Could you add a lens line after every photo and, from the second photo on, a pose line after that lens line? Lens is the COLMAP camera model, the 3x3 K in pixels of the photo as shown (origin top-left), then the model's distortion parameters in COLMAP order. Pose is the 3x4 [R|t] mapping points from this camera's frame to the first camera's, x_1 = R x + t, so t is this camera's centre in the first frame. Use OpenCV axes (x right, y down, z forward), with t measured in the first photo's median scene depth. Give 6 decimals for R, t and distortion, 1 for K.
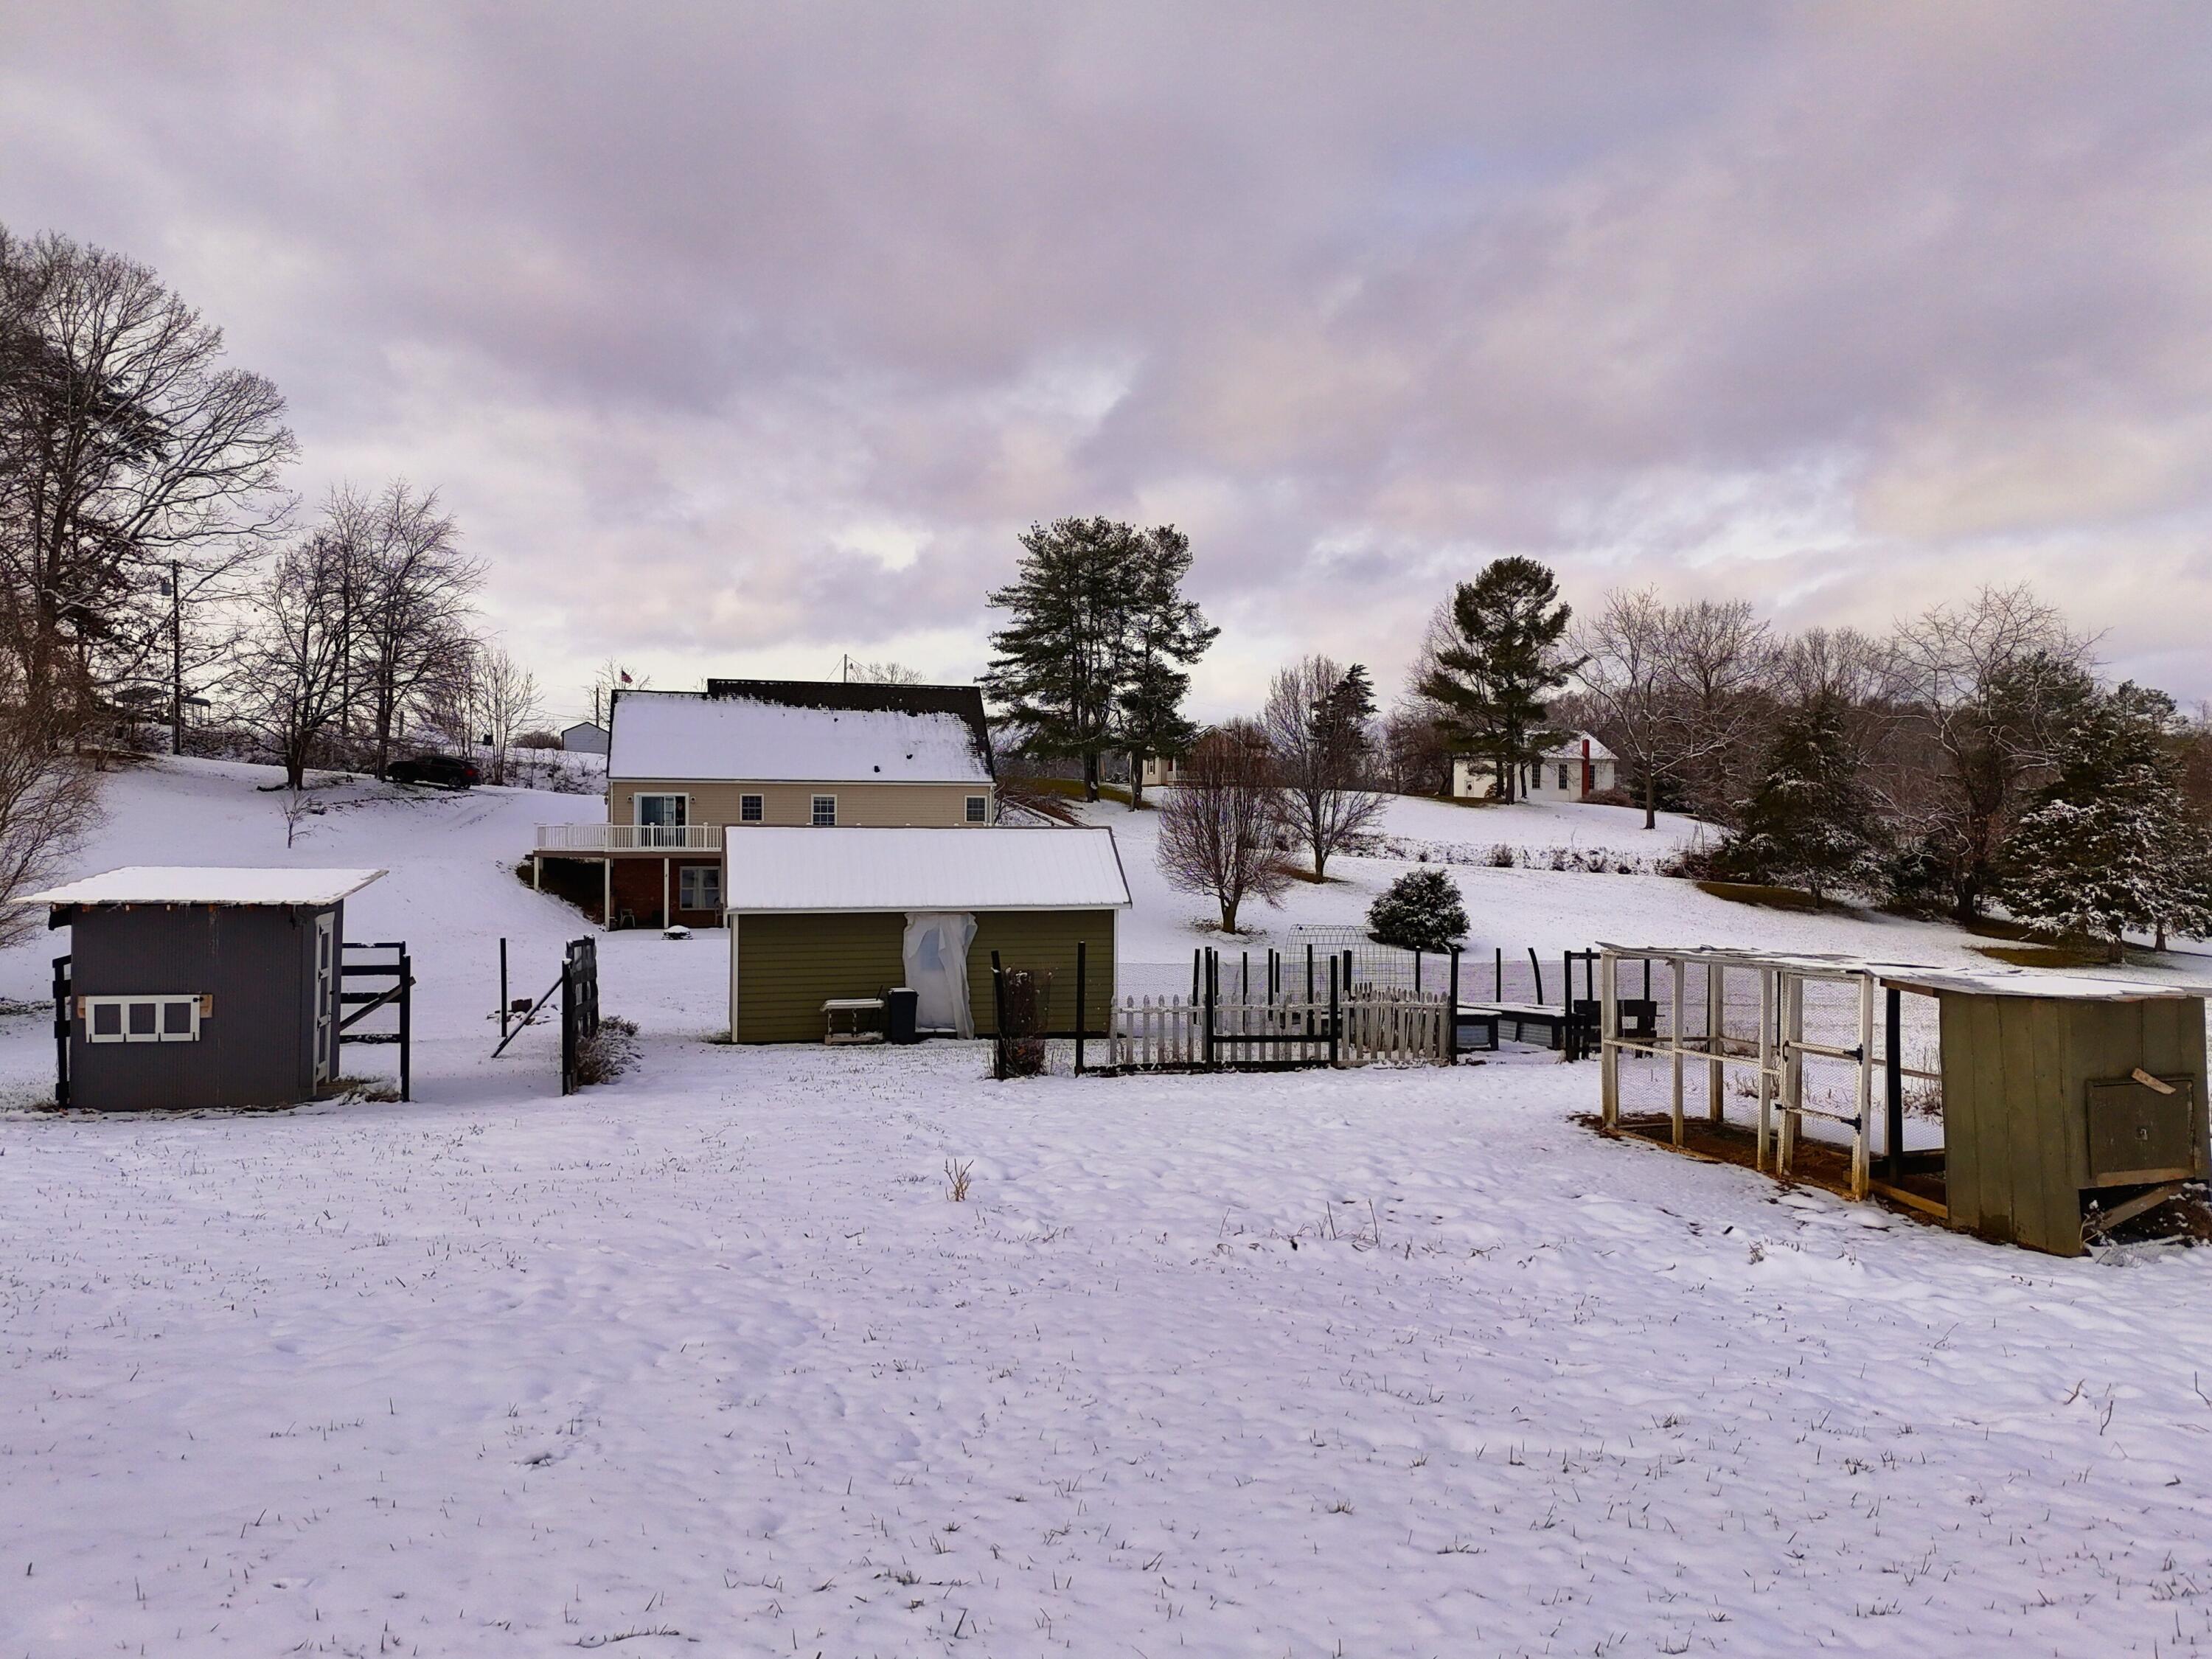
lens RADIAL K [[1633.6, 0, 1106.0], [0, 1633.6, 829.5], [0, 0, 1]] dist [0.071663, -0.068331]
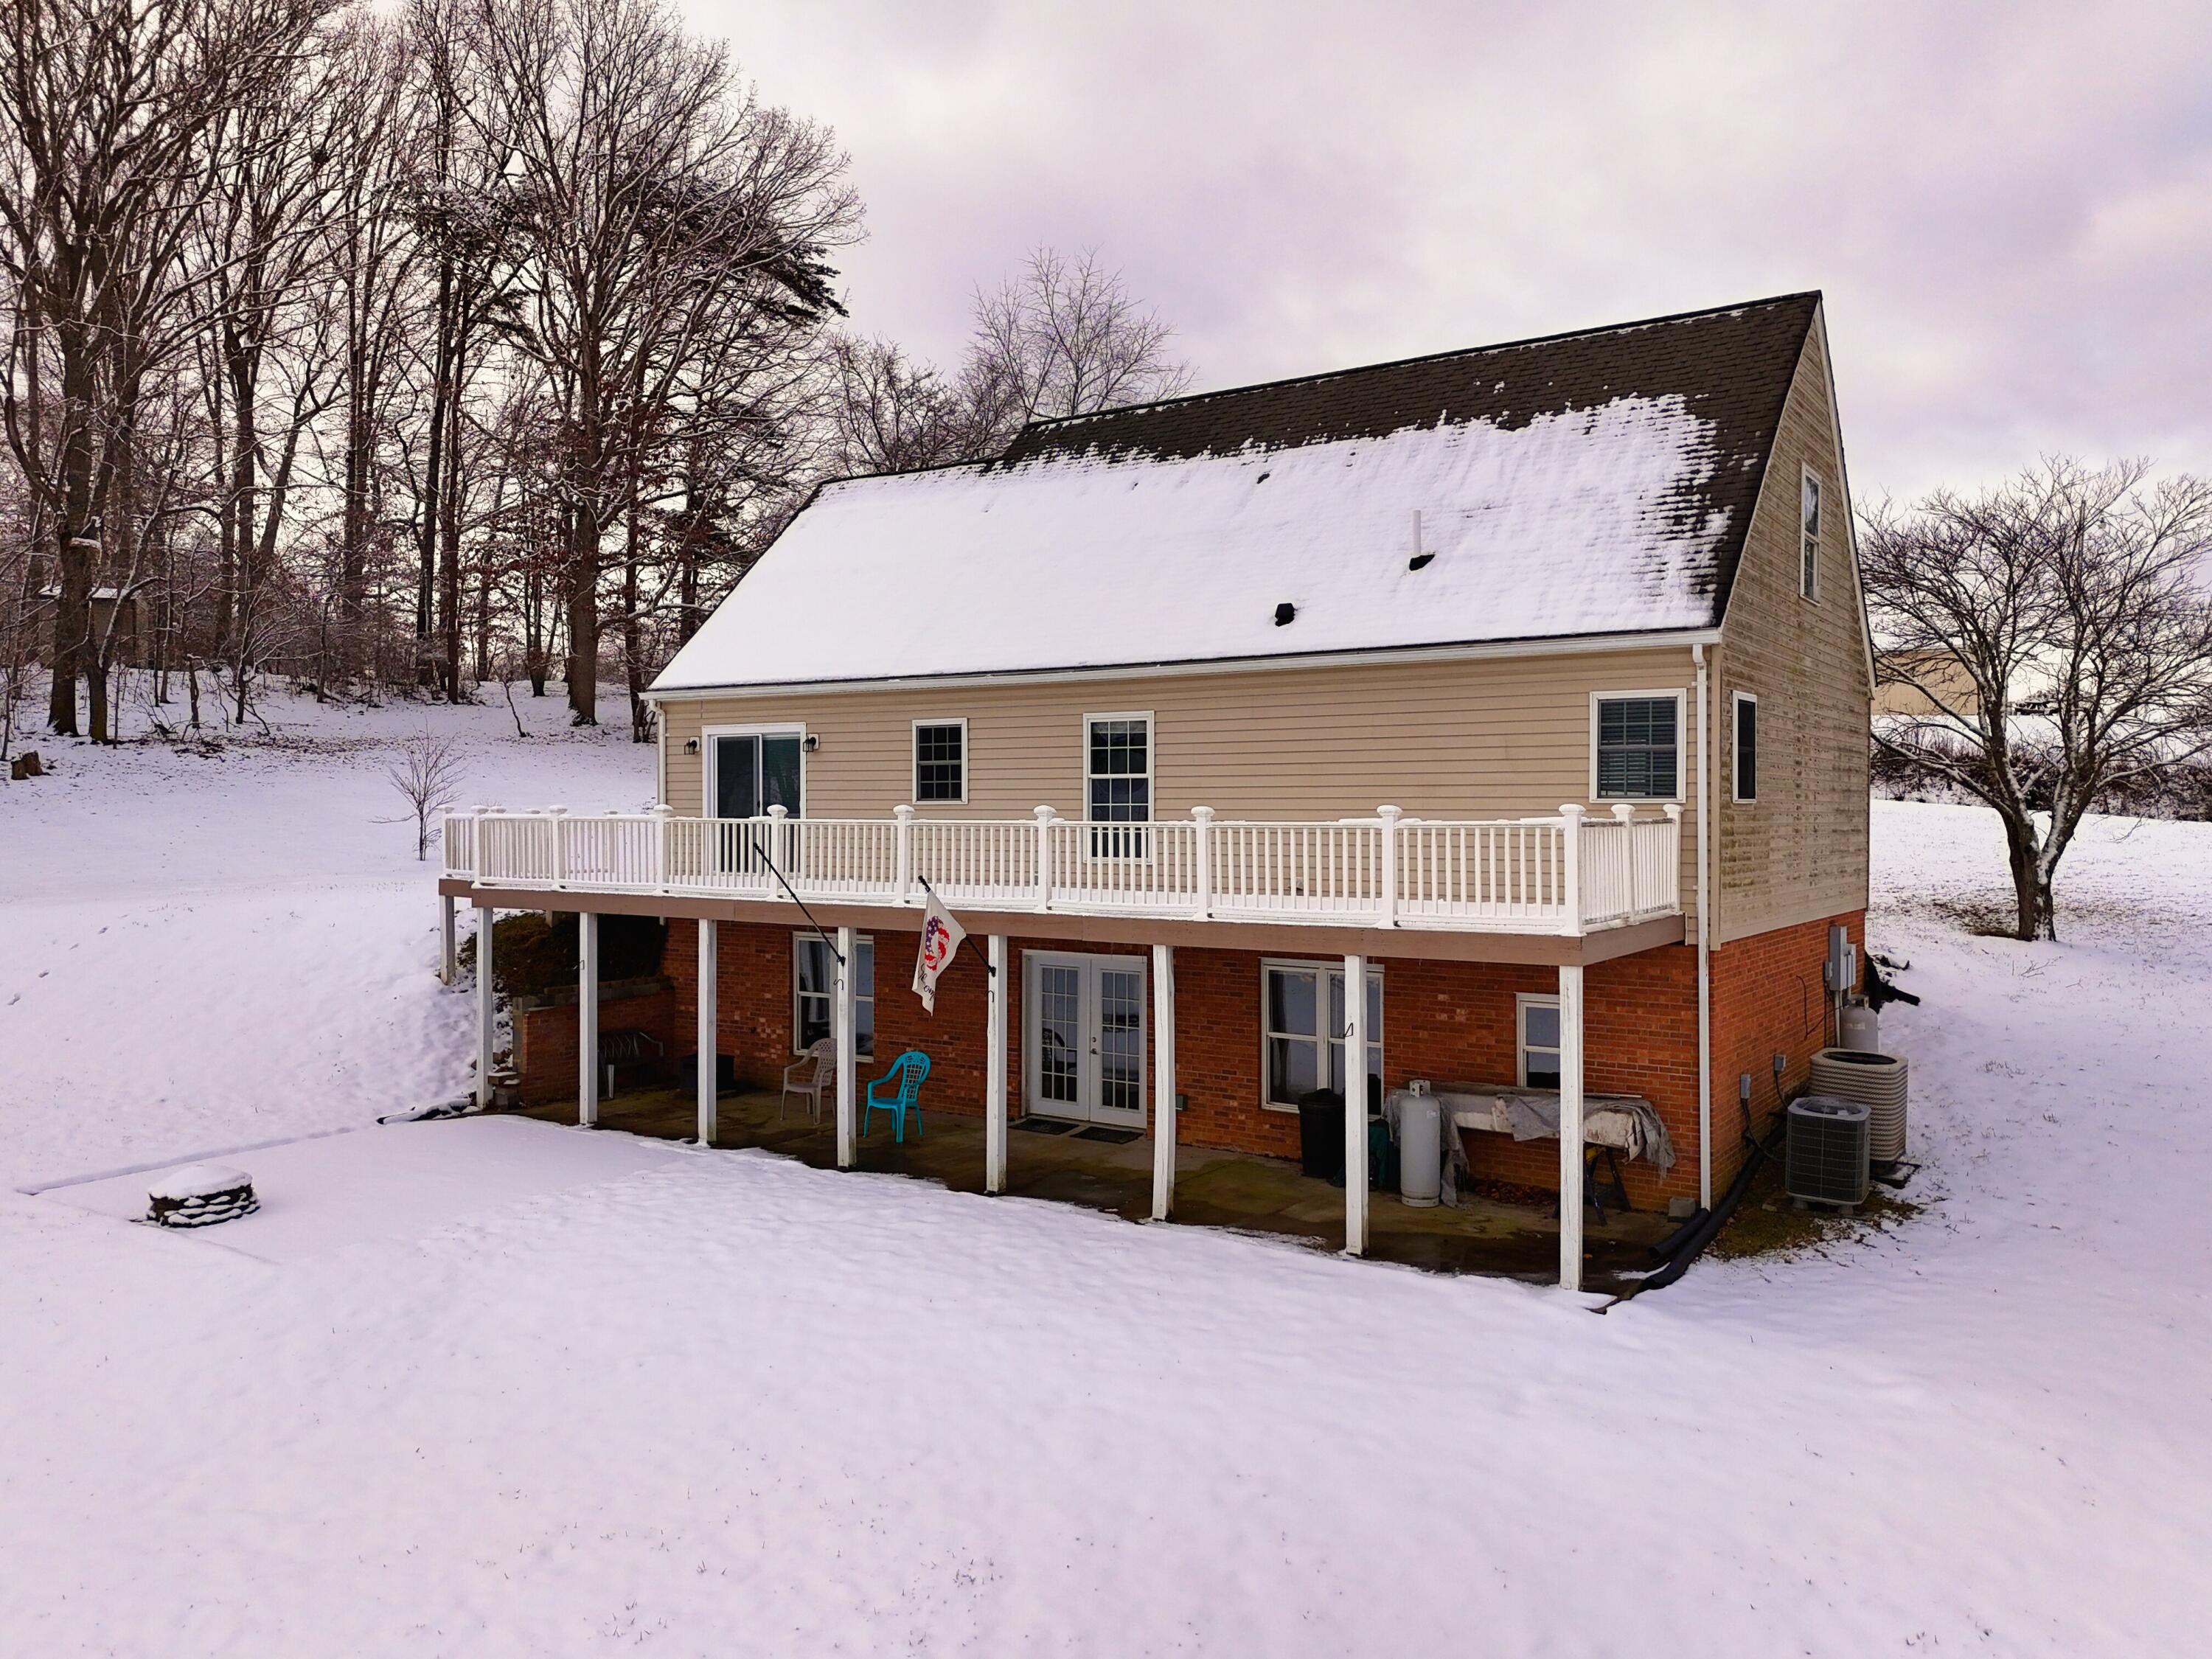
lens RADIAL K [[1633.6, 0, 1106.0], [0, 1633.6, 829.5], [0, 0, 1]] dist [0.071663, -0.068331]
pose [[0.671569, 0.005658, -0.740920, 0.035108], [-0.005552, 0.999981, 0.002603, -0.000249], [0.740921, 0.002366, 0.671588, 0.574861]]
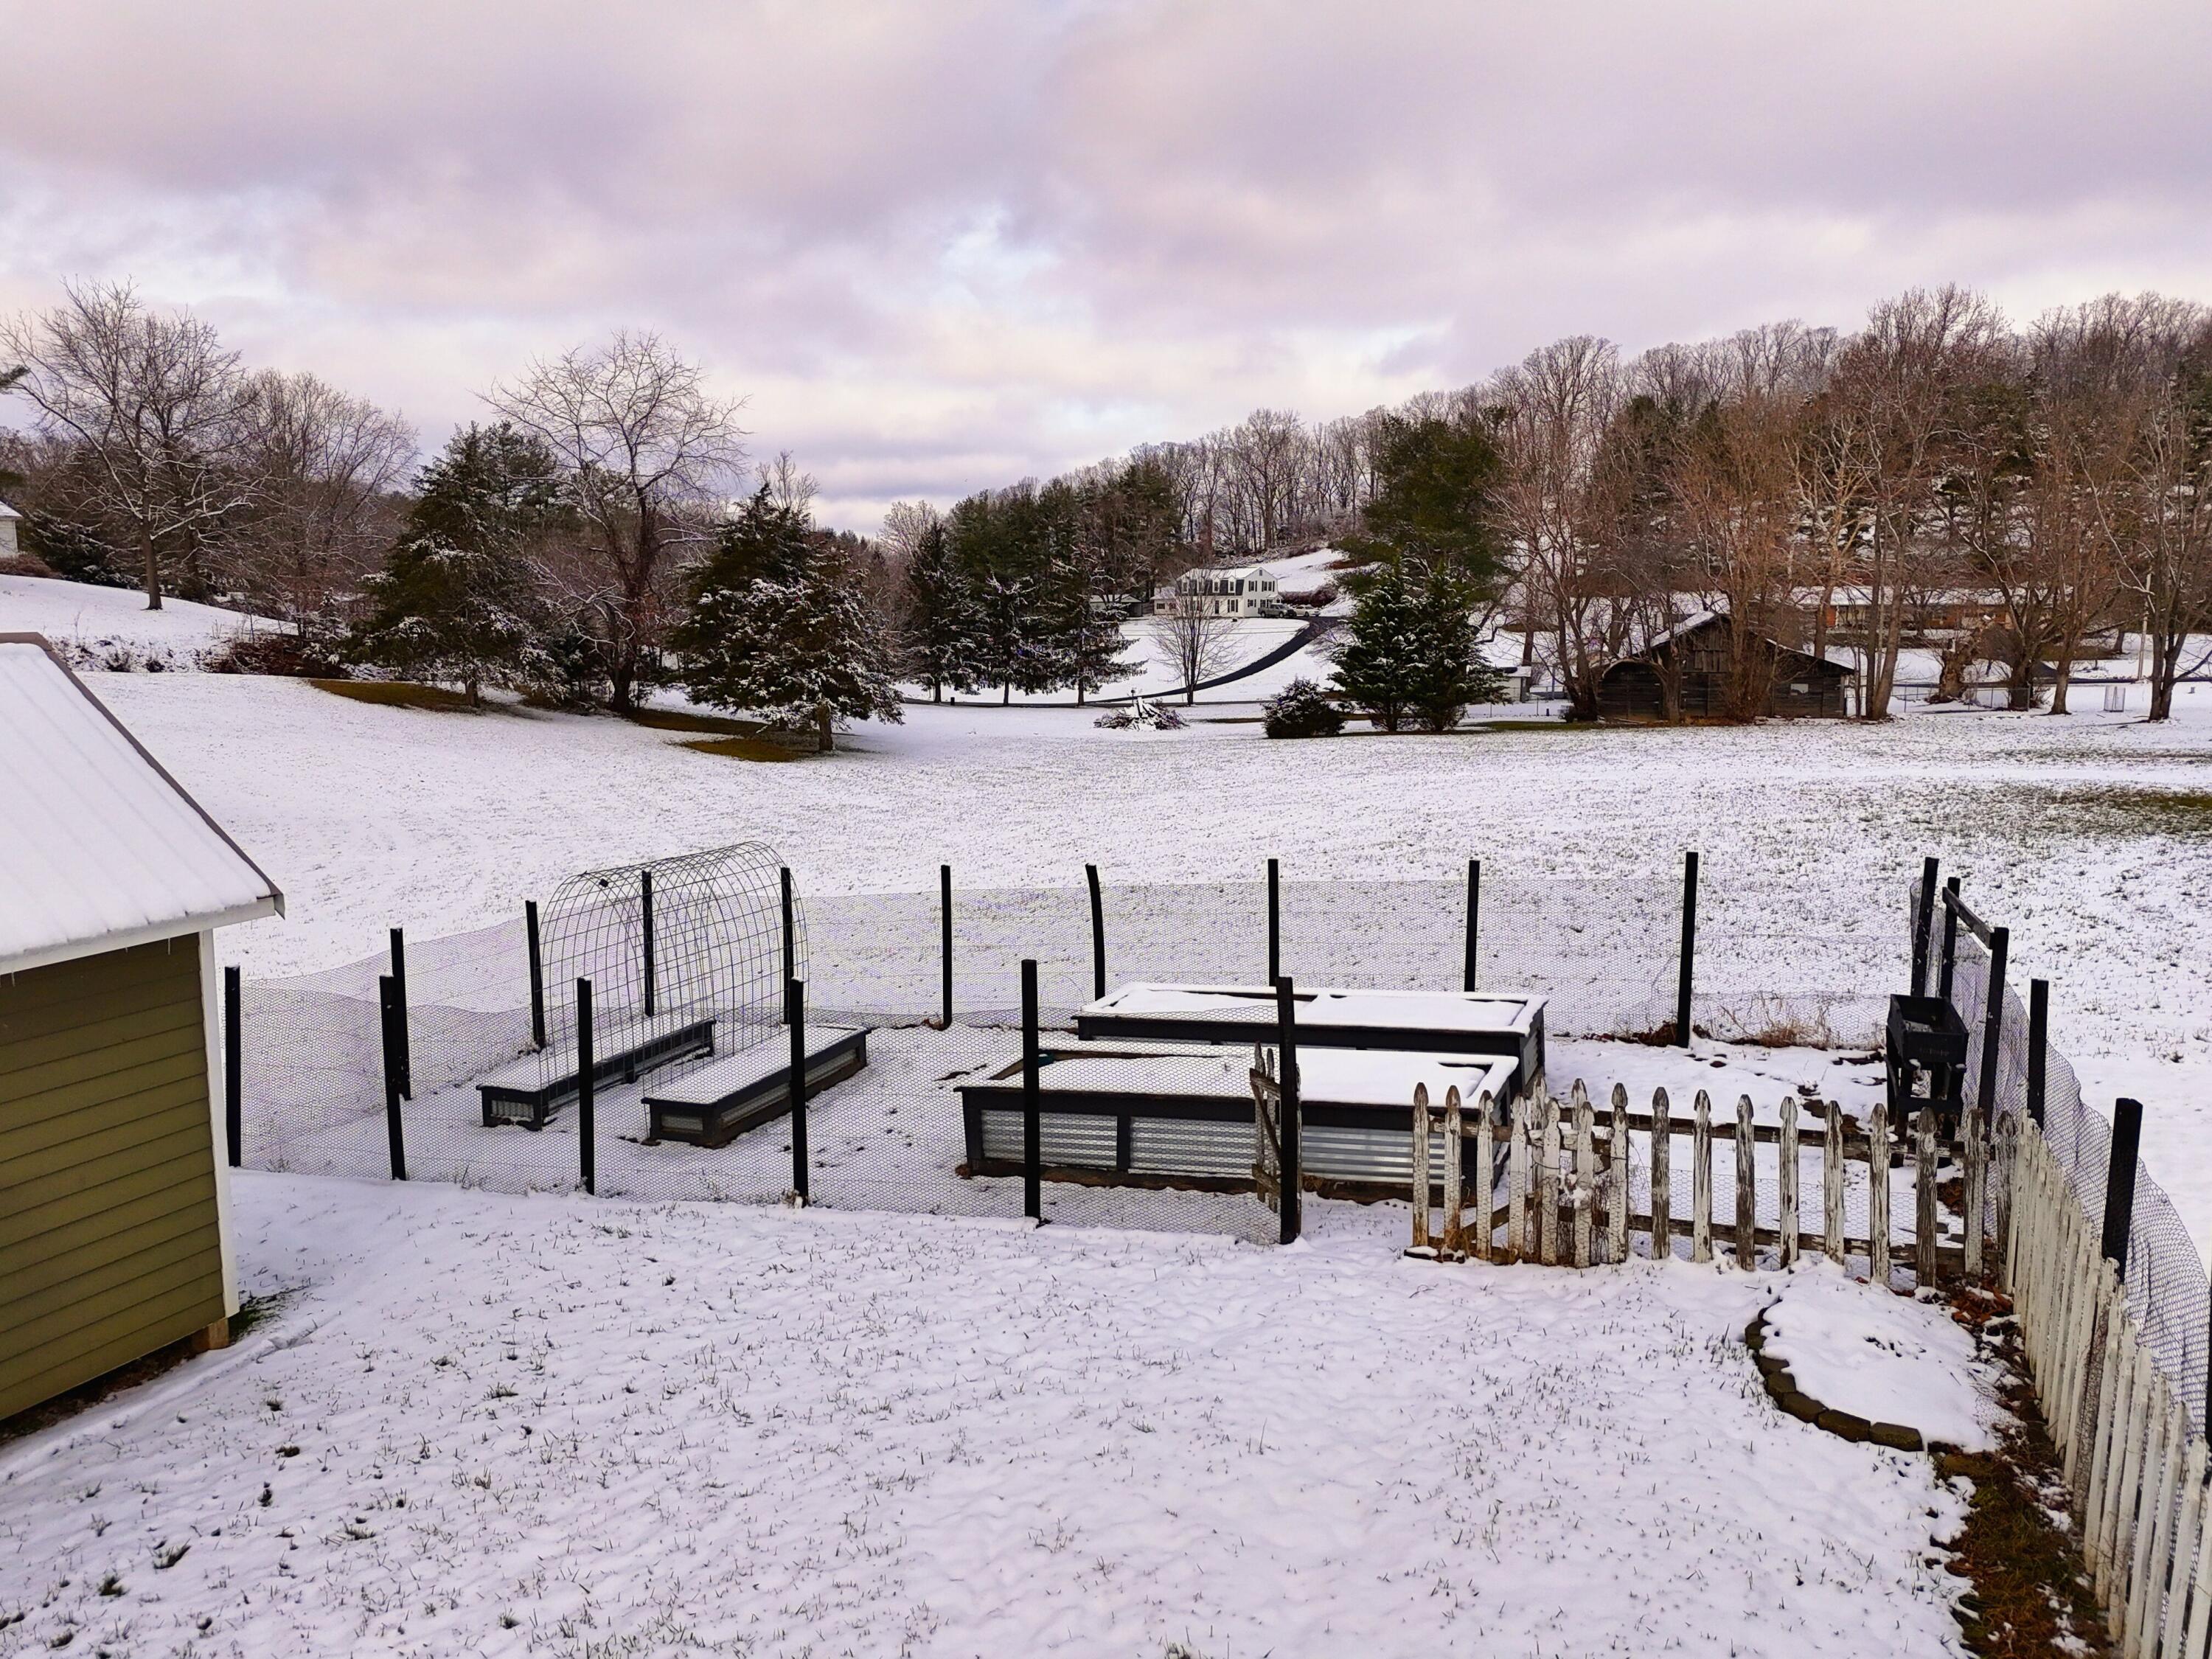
lens RADIAL K [[1633.6, 0, 1106.0], [0, 1633.6, 829.5], [0, 0, 1]] dist [0.071663, -0.068331]
pose [[0.603049, -0.111618, 0.789856, -0.041073], [0.006345, 0.990802, 0.135171, -0.001429], [-0.797679, -0.076504, 0.598211, 0.245625]]
